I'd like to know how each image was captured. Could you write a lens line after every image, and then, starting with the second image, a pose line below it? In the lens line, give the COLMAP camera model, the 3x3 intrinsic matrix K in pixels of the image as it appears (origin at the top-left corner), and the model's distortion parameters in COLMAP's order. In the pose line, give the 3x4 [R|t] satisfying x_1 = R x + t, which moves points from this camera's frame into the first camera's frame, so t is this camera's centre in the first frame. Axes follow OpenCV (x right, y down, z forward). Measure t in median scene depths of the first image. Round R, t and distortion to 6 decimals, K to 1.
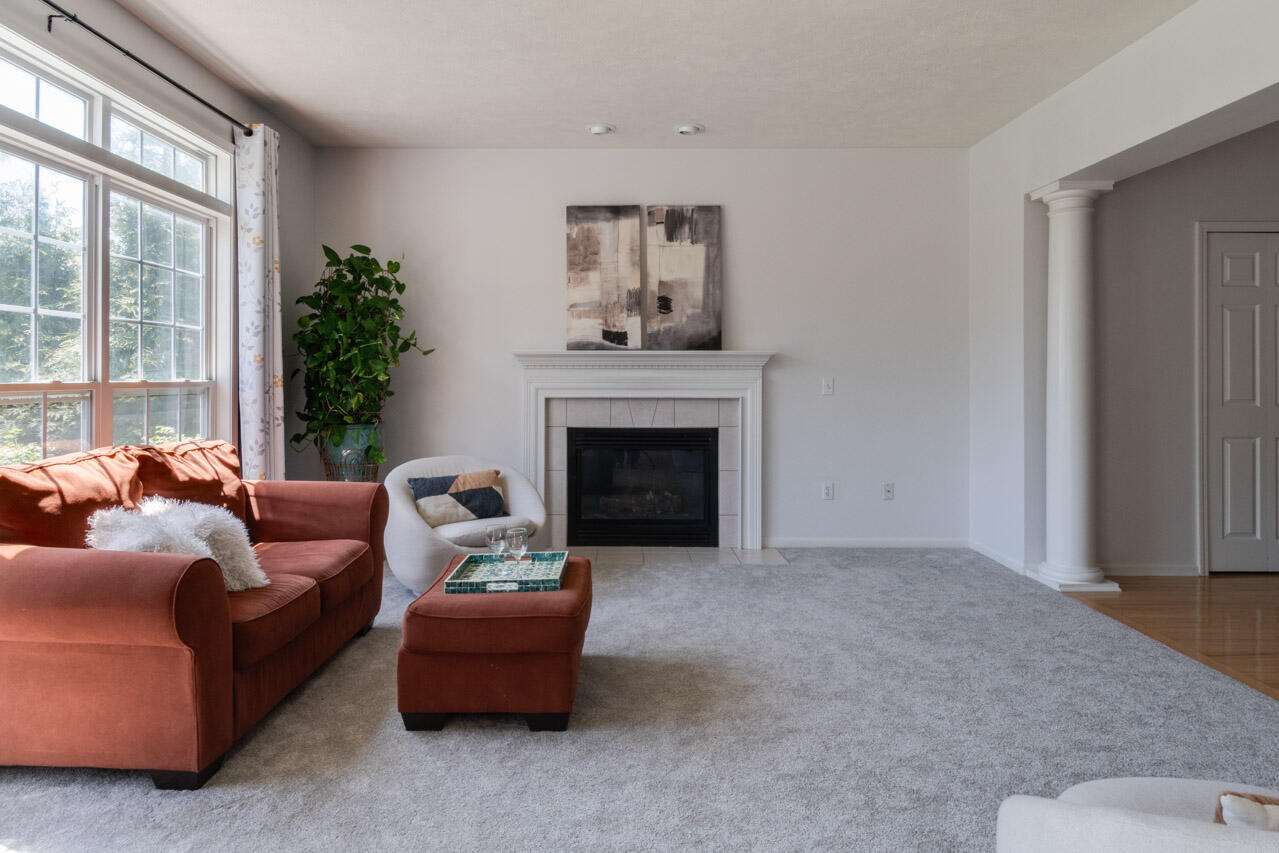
lens RADIAL K [[800.3, 0, 642.9], [0, 800.3, 363.9], [0, 0, 1]] dist [0.002963, -0.000005]
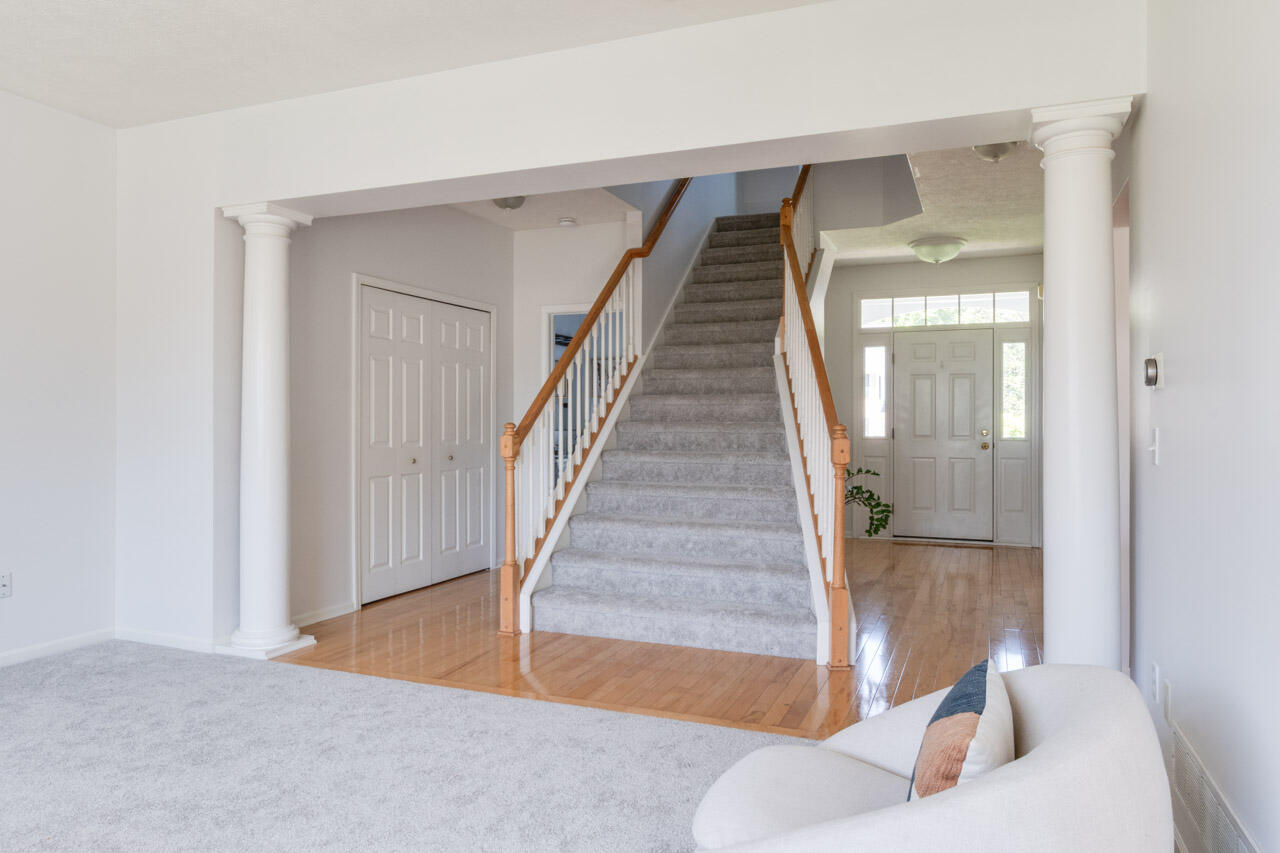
lens RADIAL K [[839.7, 0, 640.0], [0, 839.7, 426.5], [0, 0, 1]] dist [0.027008, -0.000337]
pose [[0.411665, -0.009316, 0.911288, -0.143463], [-0.009649, 0.999847, 0.014581, 0.002942], [-0.911284, -0.014796, 0.411512, 0.190788]]
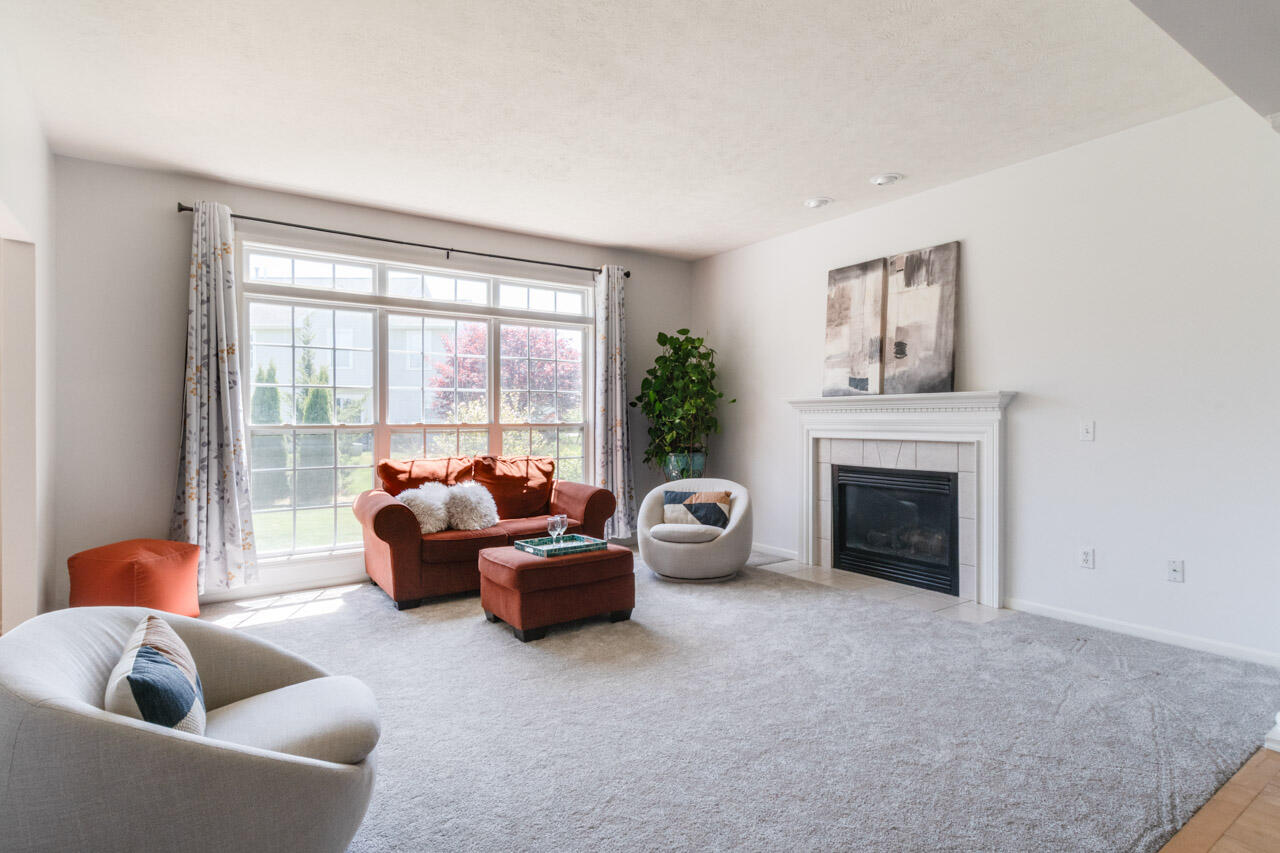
lens RADIAL K [[686.5, 0, 622.8], [0, 686.5, 418.9], [0, 0, 1]] dist [0.000977, -0.000155]
pose [[0.543577, -0.003205, -0.839353, 0.578423], [0.016087, 0.999849, 0.006600, 0.003702], [0.839205, -0.017091, 0.543546, 0.217902]]
